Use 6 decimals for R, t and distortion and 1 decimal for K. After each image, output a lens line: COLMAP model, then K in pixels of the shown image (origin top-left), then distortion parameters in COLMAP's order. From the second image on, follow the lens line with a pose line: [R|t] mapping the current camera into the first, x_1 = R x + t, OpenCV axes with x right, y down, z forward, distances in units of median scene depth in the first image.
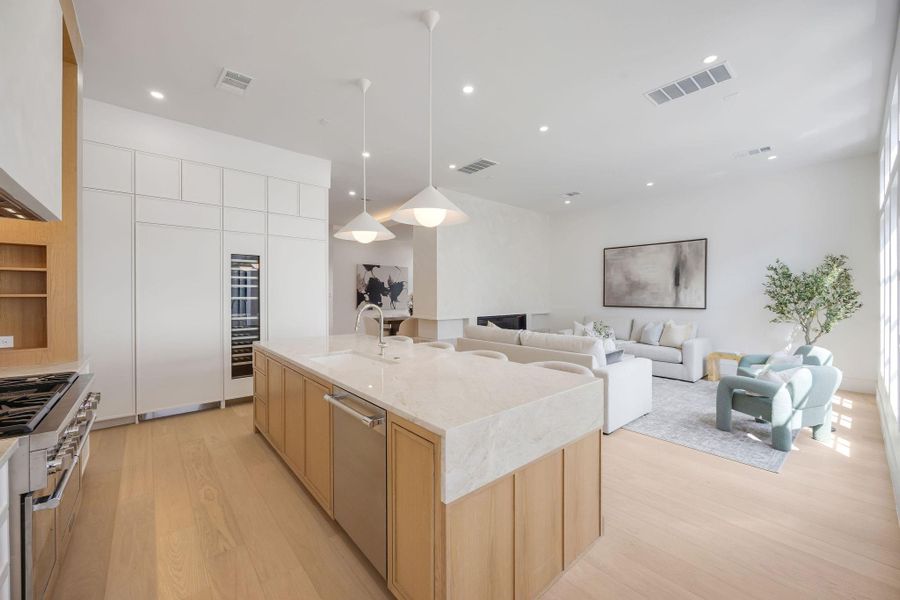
lens RADIAL K [[360.5, 0, 452.4], [0, 360.5, 295.1], [0, 0, 1]] dist [-0.003309, -0.000404]
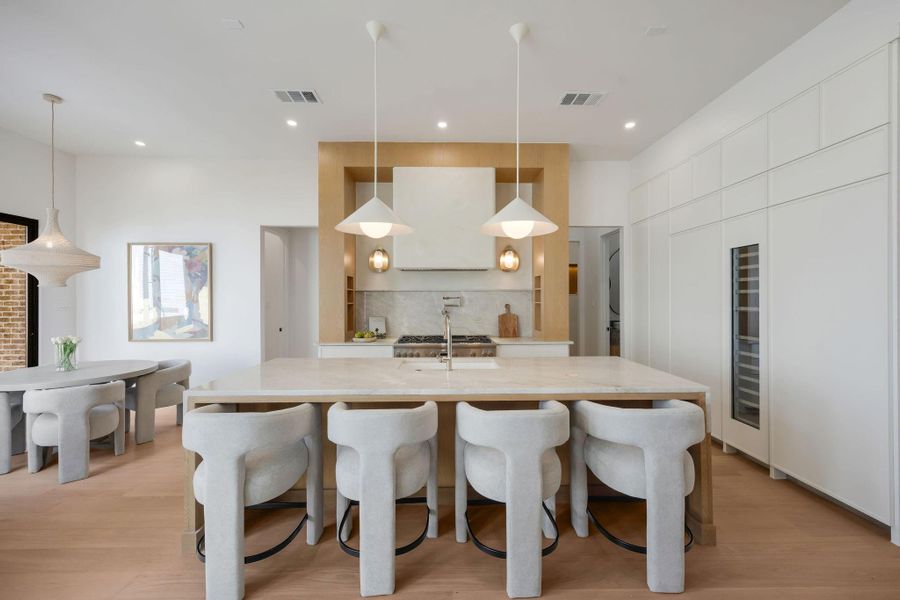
lens RADIAL K [[360.5, 0, 452.0], [0, 360.5, 301.6], [0, 0, 1]] dist [-0.003309, -0.000404]
pose [[-0.628488, 0.001576, -0.777818, 0.432403], [-0.004448, 0.999974, 0.005620, -0.008748], [0.777807, 0.006992, -0.628465, 1.342653]]
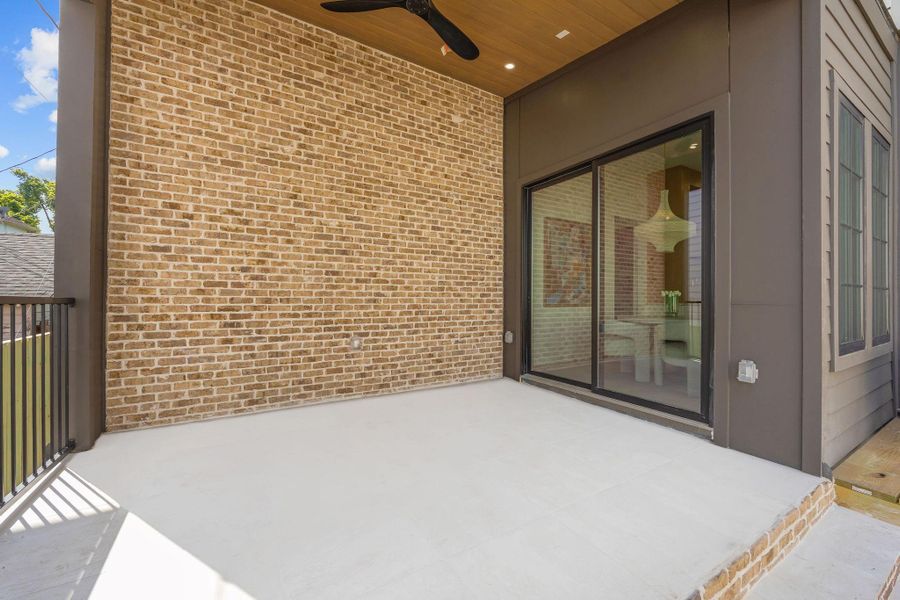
lens RADIAL K [[360.5, 0, 450.4], [0, 360.5, 298.6], [0, 0, 1]] dist [-0.003309, -0.000404]
pose [[-0.159907, 0.000586, -0.987132, 1.760548], [-0.007975, 0.999966, 0.001886, 0.130071], [0.987100, 0.008174, -0.159897, -0.711547]]
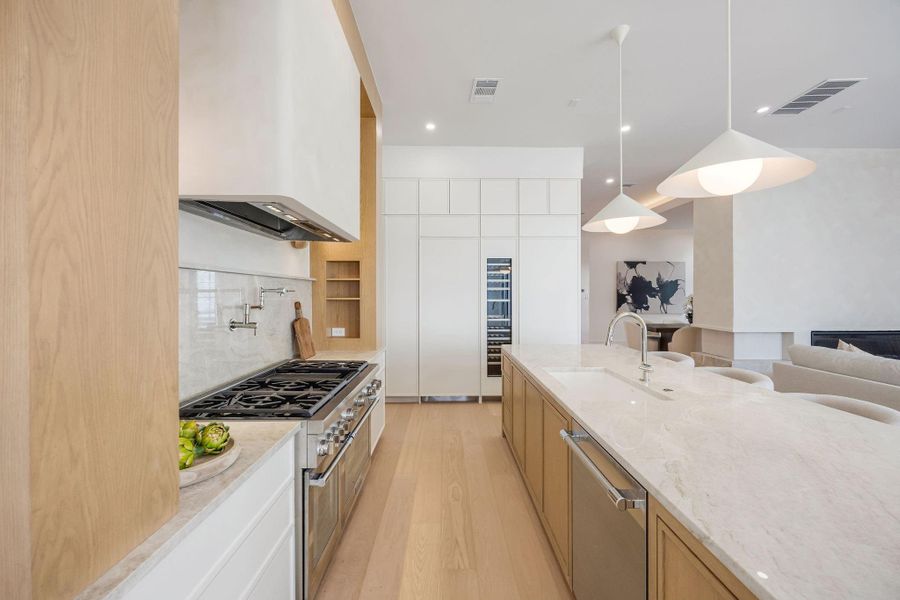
lens RADIAL K [[360.5, 0, 446.0], [0, 360.5, 294.6], [0, 0, 1]] dist [-0.003309, -0.000404]
pose [[0.759736, 0.000302, -0.650232, -0.021521], [-0.001112, 0.999999, -0.000835, -0.009725], [0.650231, 0.001357, 0.759735, 0.148849]]
